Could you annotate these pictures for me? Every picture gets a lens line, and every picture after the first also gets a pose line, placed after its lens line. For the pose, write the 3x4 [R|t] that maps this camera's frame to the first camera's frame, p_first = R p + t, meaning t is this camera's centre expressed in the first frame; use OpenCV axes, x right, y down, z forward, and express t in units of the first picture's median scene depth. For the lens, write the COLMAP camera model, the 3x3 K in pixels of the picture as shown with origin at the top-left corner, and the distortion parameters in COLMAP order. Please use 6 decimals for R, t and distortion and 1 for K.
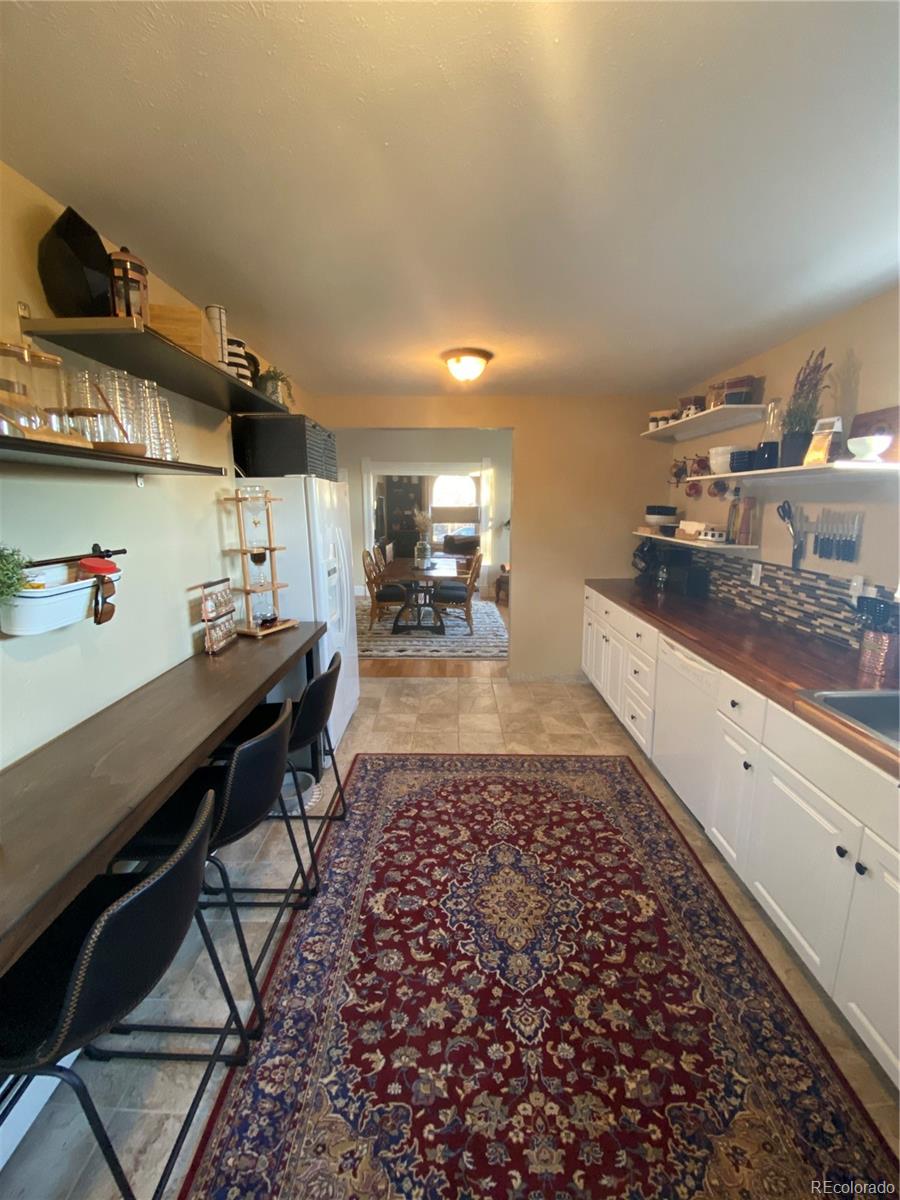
lens RADIAL K [[479.8, 0, 446.0], [0, 479.8, 593.3], [0, 0, 1]] dist [-0.020491, -0.006332]
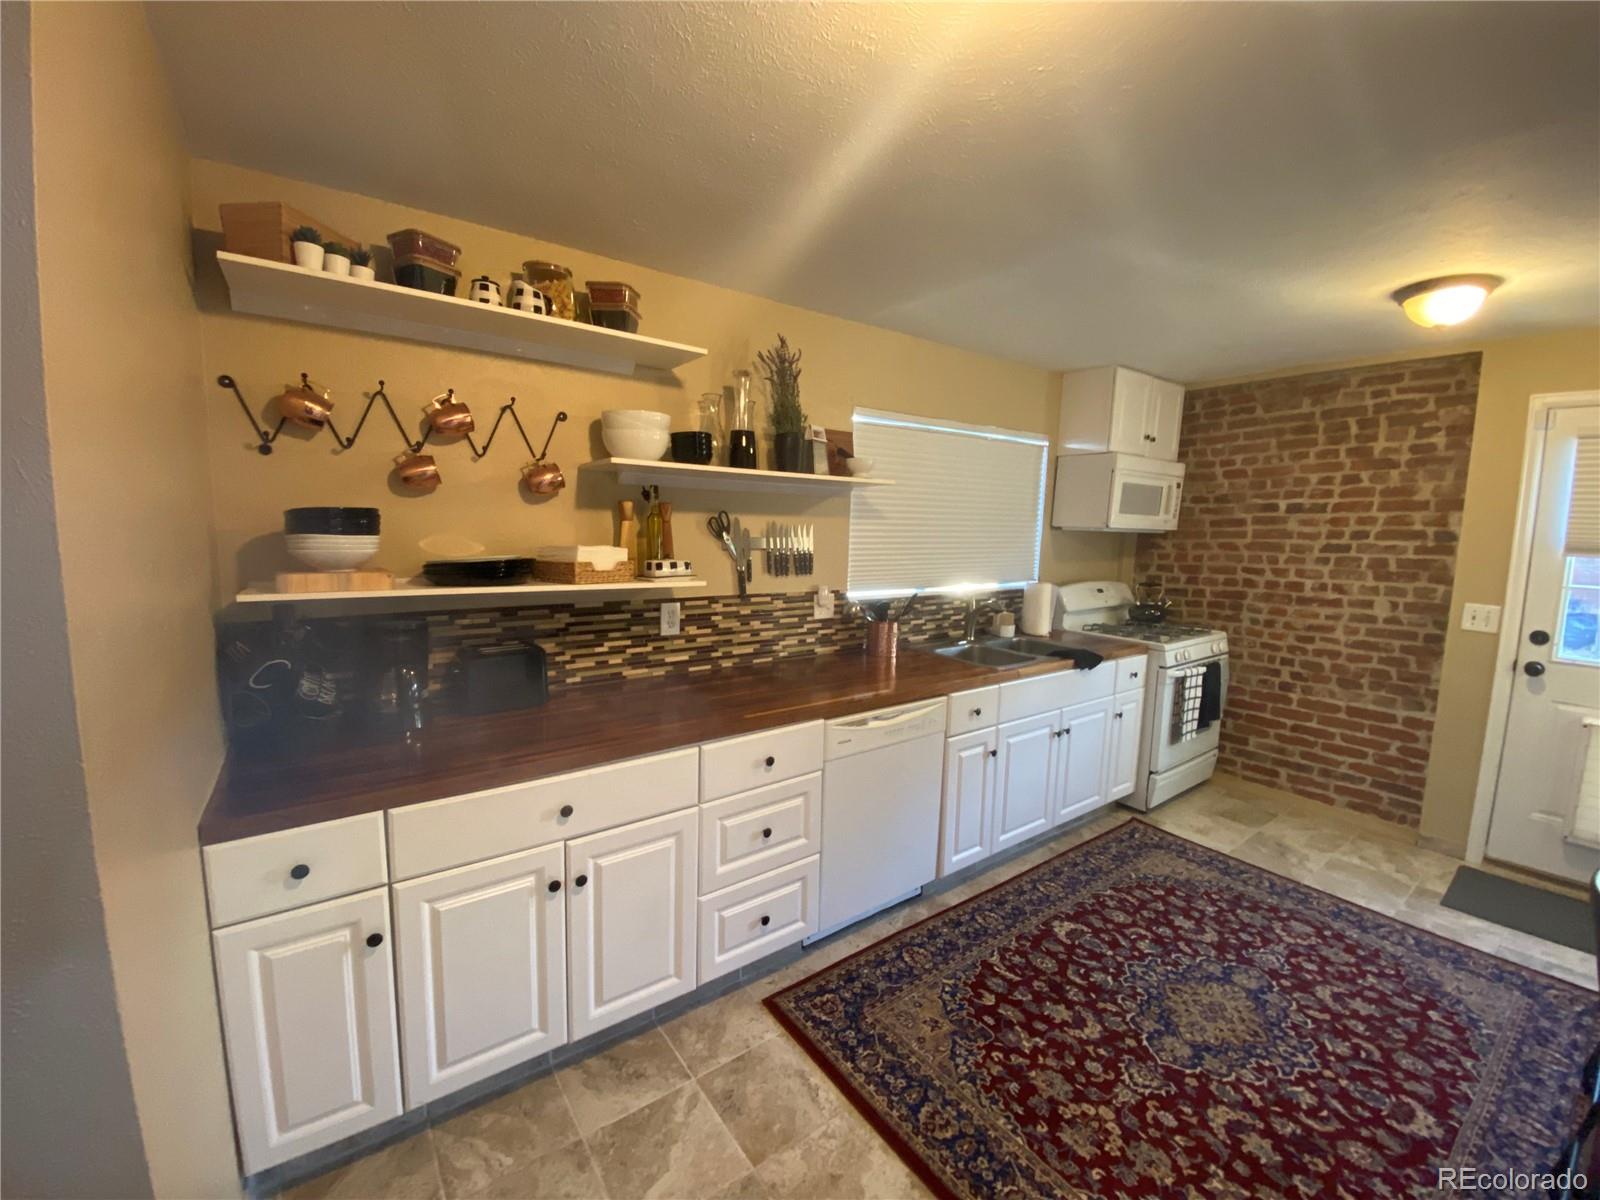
lens RADIAL K [[639.7, 0, 771.9], [0, 639.7, 581.2], [0, 0, 1]] dist [-0.020491, -0.006332]
pose [[-0.574736, -0.083930, 0.814024, -0.187392], [0.135248, 0.971305, 0.195637, -0.297346], [-0.807085, 0.222534, -0.546893, 1.635962]]
